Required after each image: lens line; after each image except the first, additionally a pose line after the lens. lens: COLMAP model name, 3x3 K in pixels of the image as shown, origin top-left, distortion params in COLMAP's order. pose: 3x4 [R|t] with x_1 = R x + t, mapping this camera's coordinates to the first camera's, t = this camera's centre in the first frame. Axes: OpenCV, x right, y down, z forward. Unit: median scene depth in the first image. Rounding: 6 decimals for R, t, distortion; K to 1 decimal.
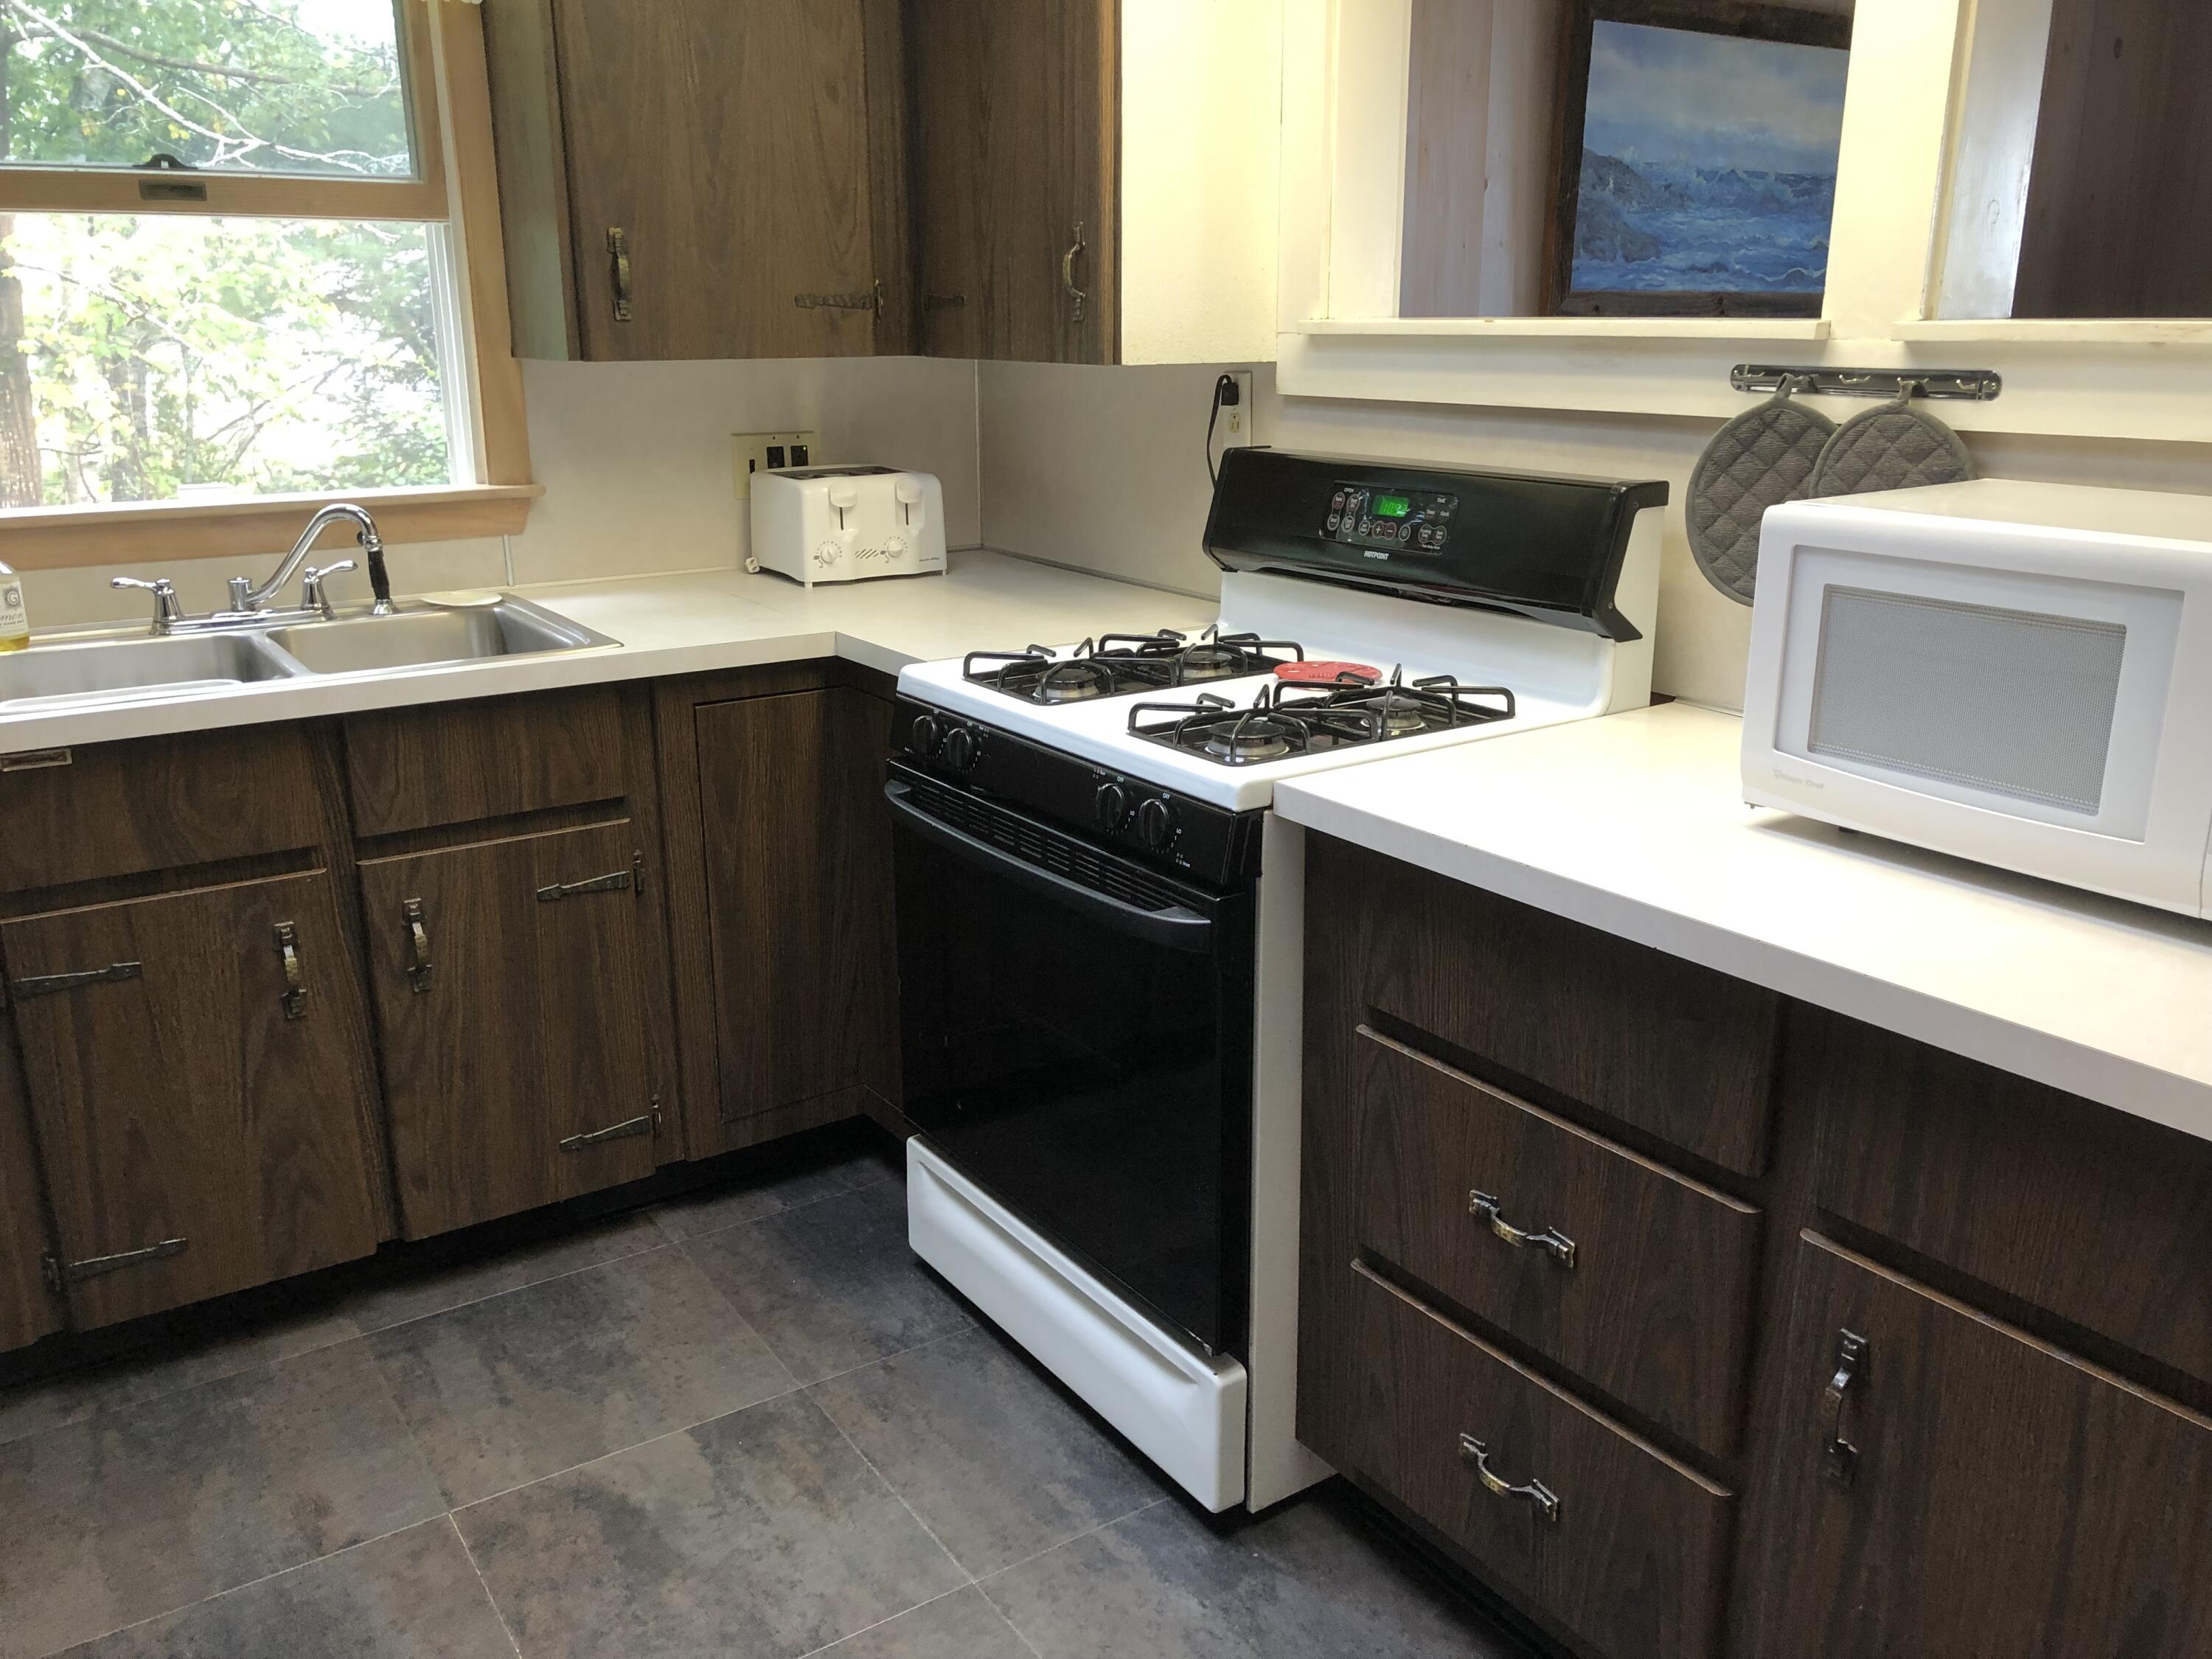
lens RADIAL K [[1803.3, 0, 1099.9], [0, 1803.3, 838.5], [0, 0, 1]] dist [0.020788, 0.002453]
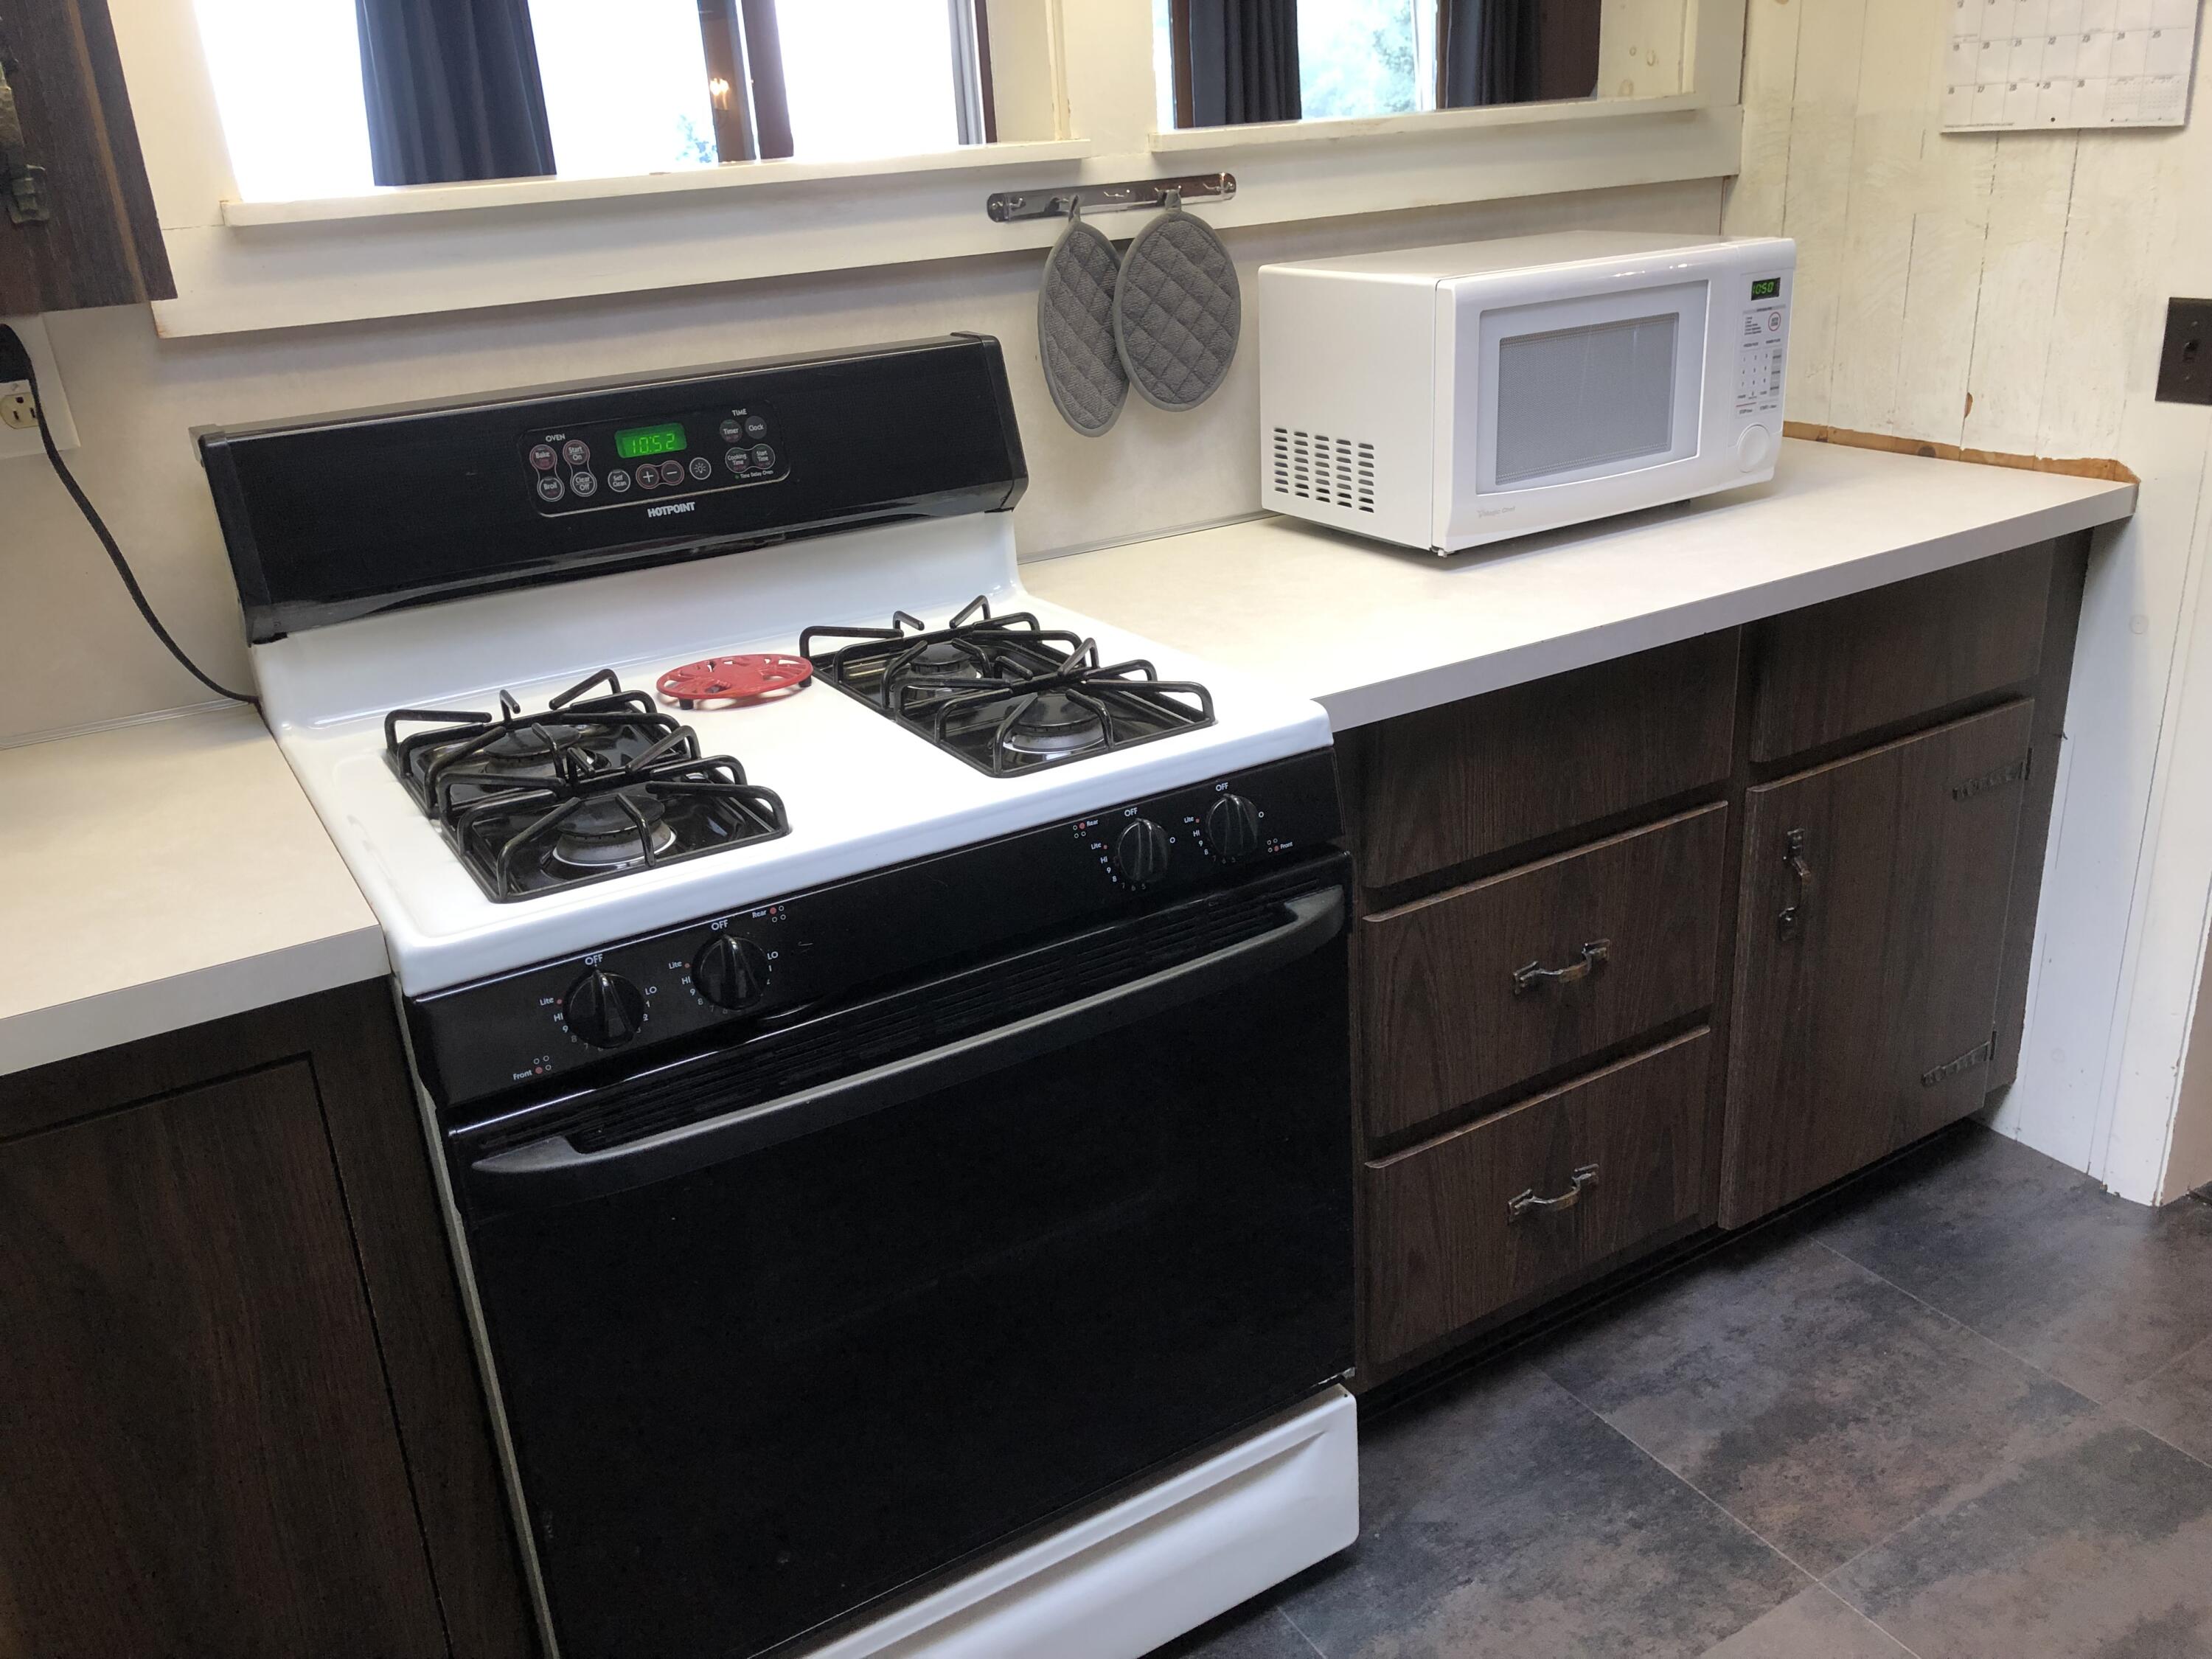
lens RADIAL K [[1803.3, 0, 1096.5], [0, 1803.3, 830.0], [0, 0, 1]] dist [0.020788, 0.002453]
pose [[0.055356, -0.366326, 0.928839, -0.624116], [0.342989, 0.880632, 0.326872, -0.252474], [-0.937707, 0.300487, 0.174394, 0.861706]]
